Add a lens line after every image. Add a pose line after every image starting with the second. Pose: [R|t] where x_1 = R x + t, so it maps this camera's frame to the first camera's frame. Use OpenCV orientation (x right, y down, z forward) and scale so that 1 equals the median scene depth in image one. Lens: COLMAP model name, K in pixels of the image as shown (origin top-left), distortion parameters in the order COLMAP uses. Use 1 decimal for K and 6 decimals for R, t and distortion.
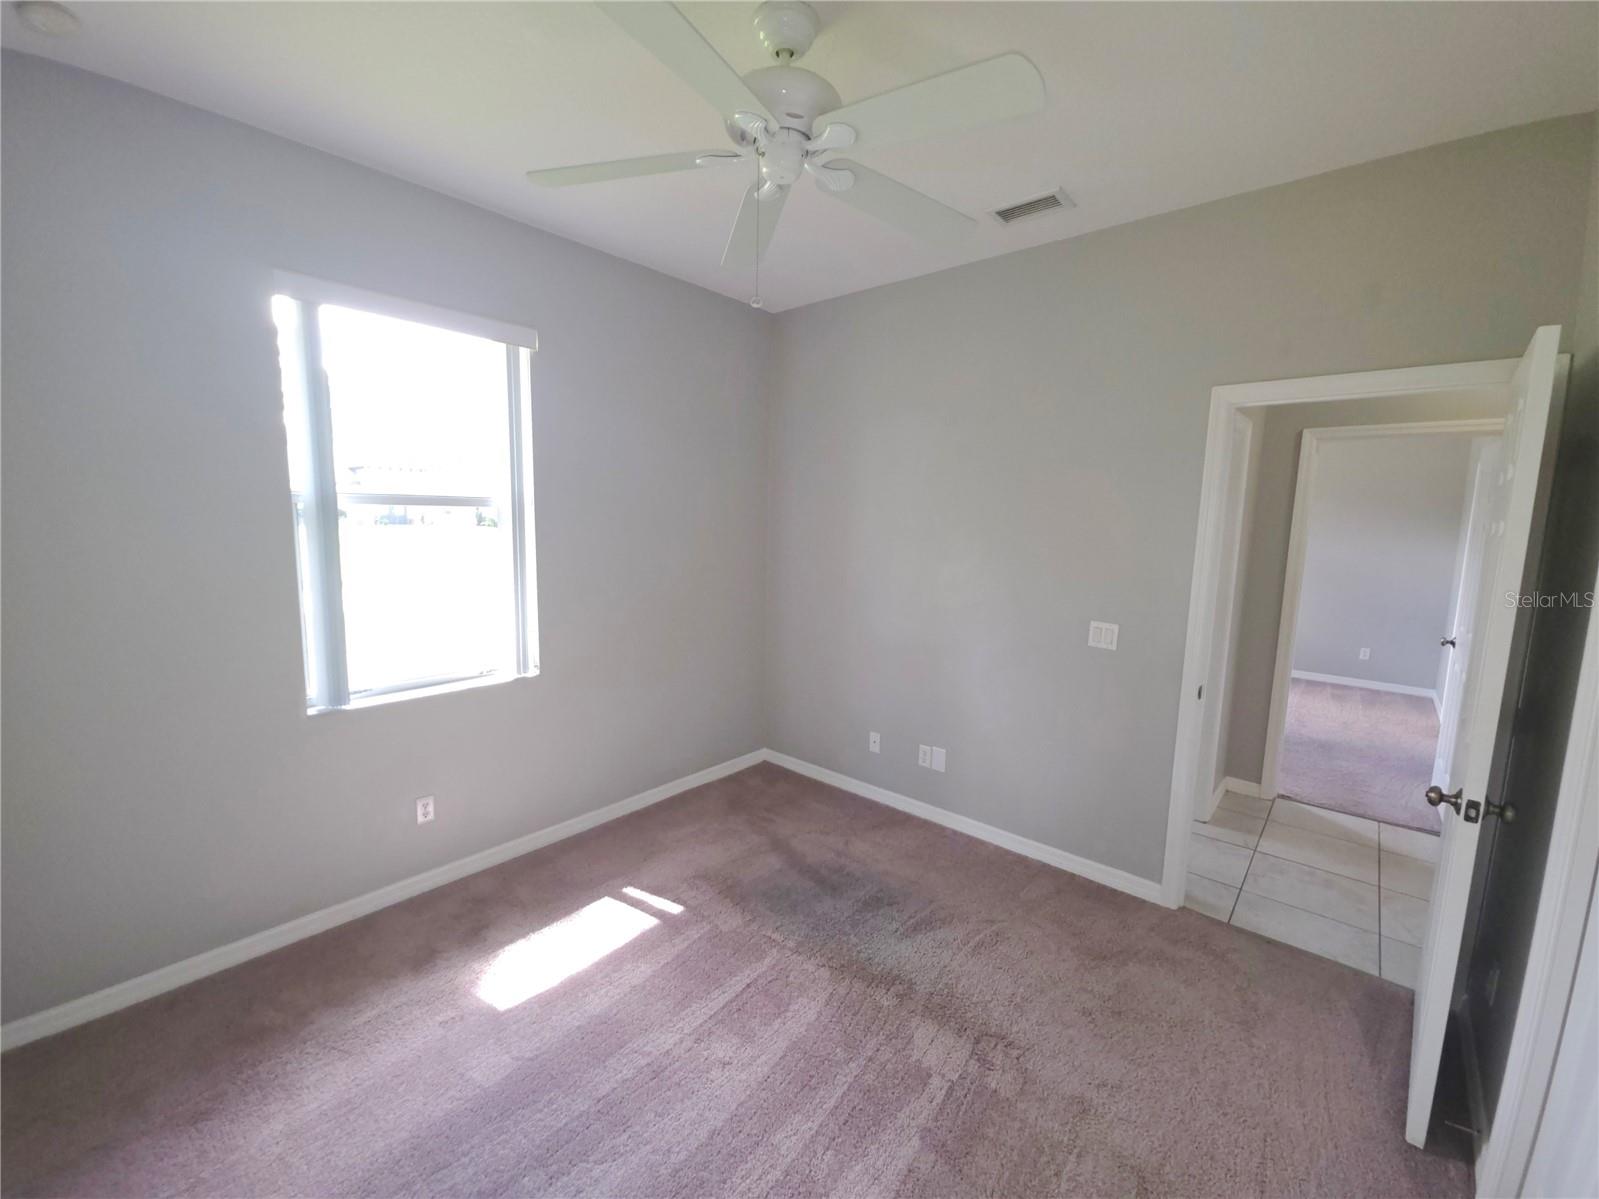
lens RADIAL K [[648.6, 0, 794.6], [0, 648.6, 602.2], [0, 0, 1]] dist [0.000447, -0.000105]
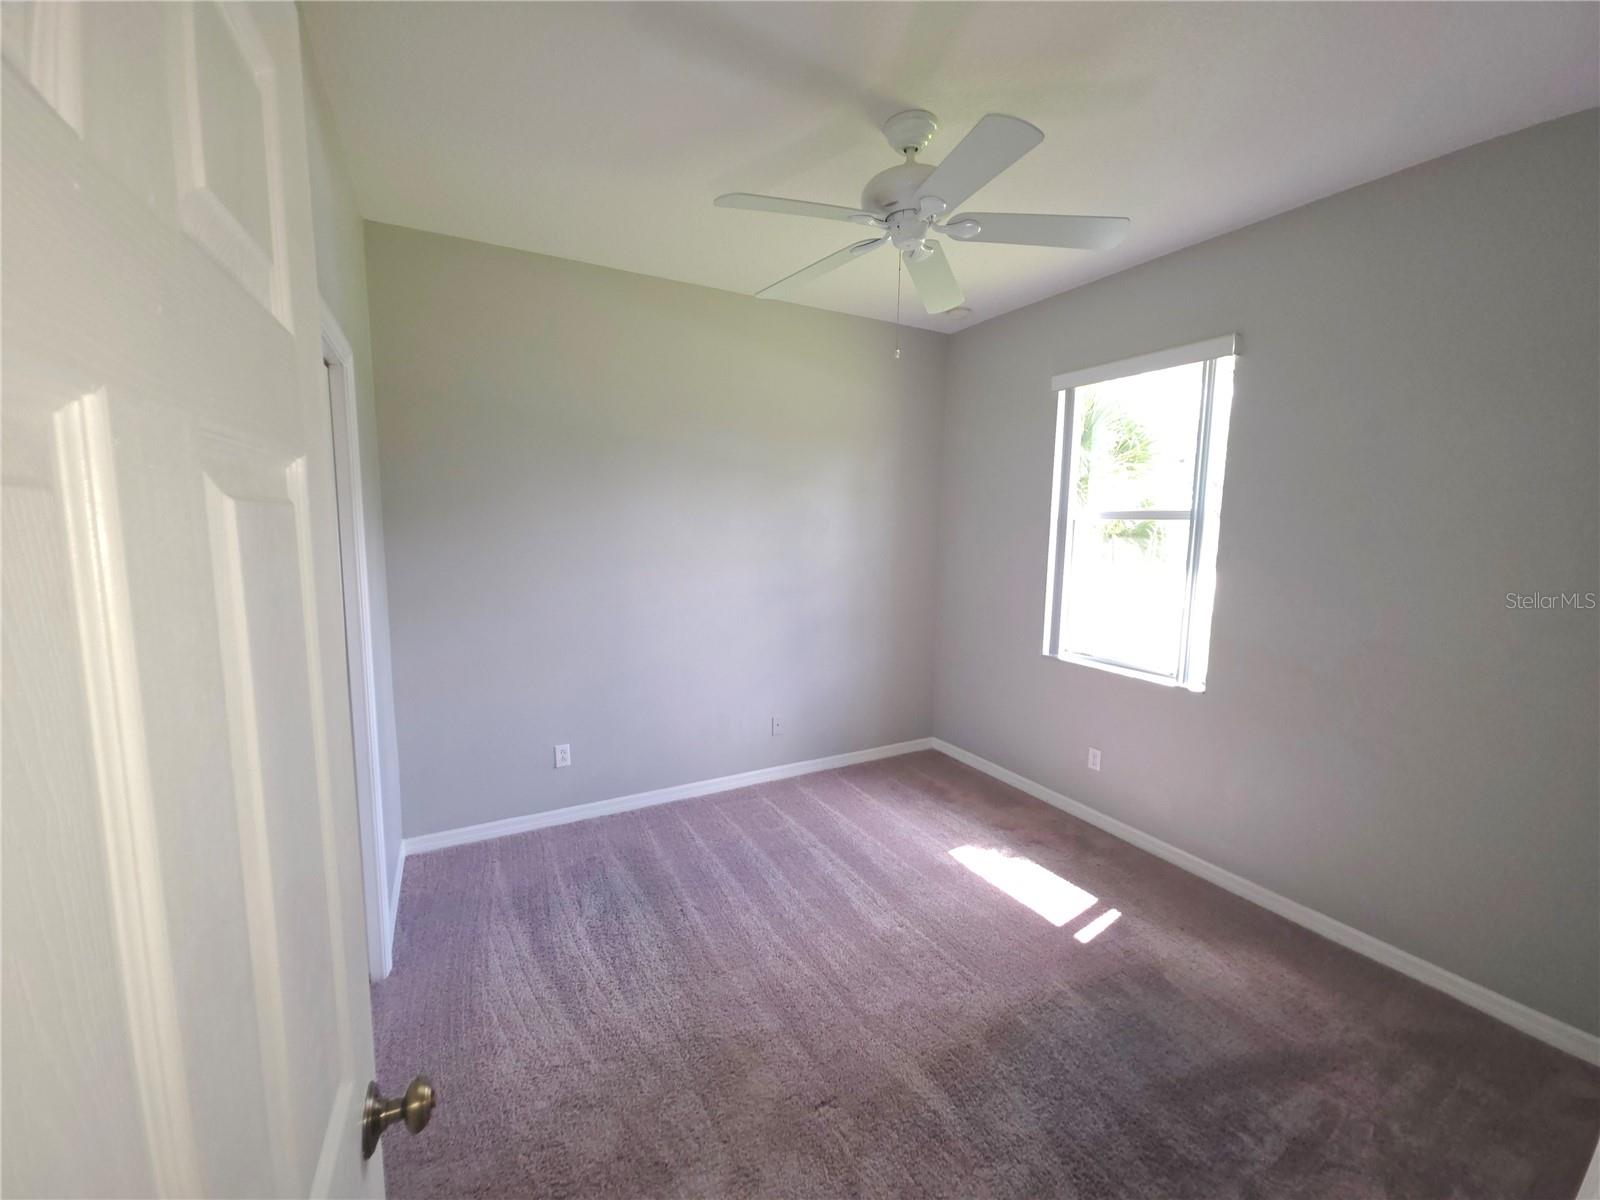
lens RADIAL K [[646.0, 0, 800.6], [0, 646.0, 594.2], [0, 0, 1]] dist [0.001666, 0.000105]
pose [[-0.336363, 0.089324, -0.937487, 0.735069], [-0.141961, 0.979307, 0.144243, -0.089462], [0.930971, 0.181604, -0.316722, 0.763822]]
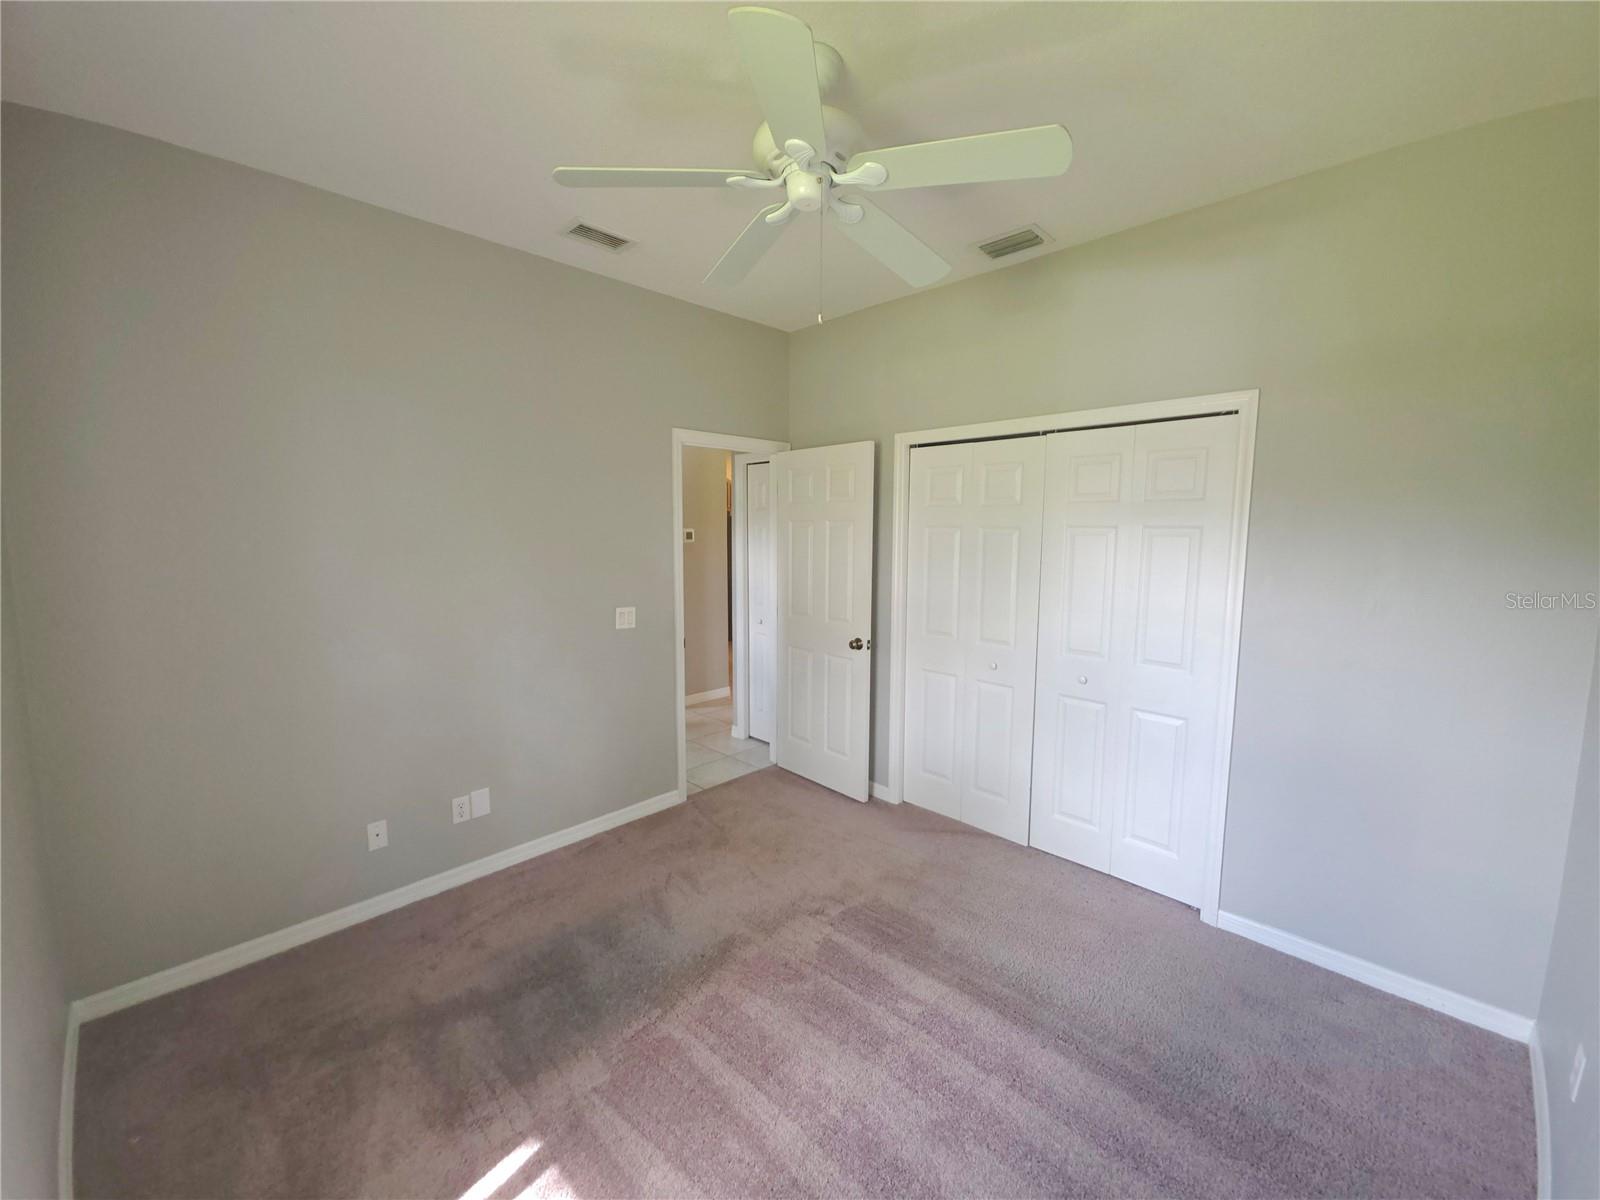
lens RADIAL K [[626.8, 0, 800.0], [0, 626.8, 600.0], [0, 0, 1]] dist [0.020454, -0.000017]
pose [[0.065158, -0.140083, 0.987994, -0.655249], [0.131954, 0.982612, 0.130618, -0.092243], [-0.989112, 0.121859, 0.082509, 0.576622]]
